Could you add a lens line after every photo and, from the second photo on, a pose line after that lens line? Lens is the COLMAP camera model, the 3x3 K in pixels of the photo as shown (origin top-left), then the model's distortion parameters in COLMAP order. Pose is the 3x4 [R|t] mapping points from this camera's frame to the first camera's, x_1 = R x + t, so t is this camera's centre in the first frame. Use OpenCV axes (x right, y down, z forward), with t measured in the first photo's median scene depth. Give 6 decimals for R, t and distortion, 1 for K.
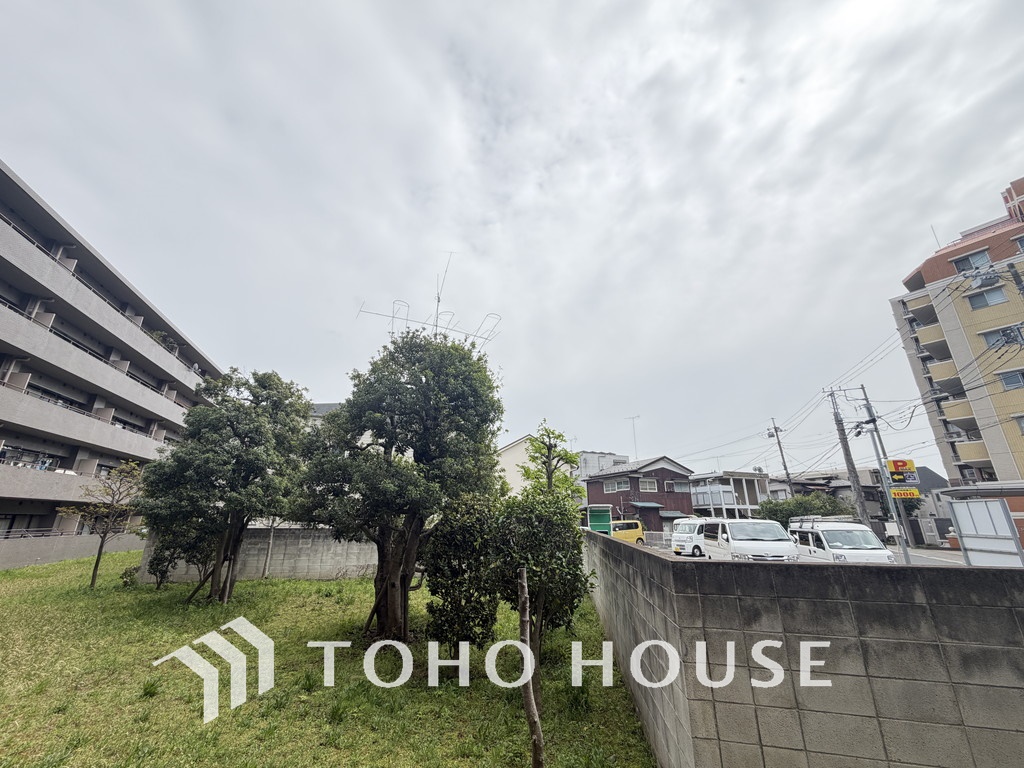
lens RADIAL K [[408.8, 0, 508.1], [0, 408.8, 384.4], [0, 0, 1]] dist [-0.000323, -0.000762]
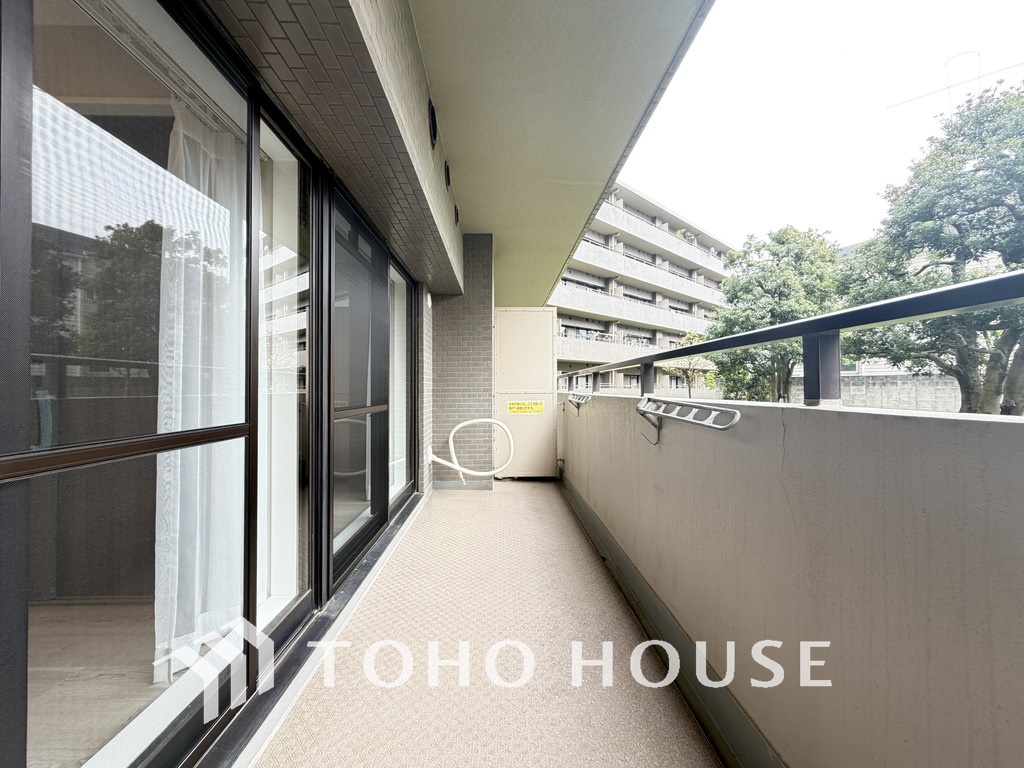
lens RADIAL K [[408.8, 0, 508.1], [0, 408.8, 384.4], [0, 0, 1]] dist [-0.000323, -0.000762]
pose [[0.416204, -0.013758, -0.909167, 0.055318], [0.292453, 0.948781, 0.119523, 0.020589], [0.860956, -0.315635, 0.398910, -0.134599]]
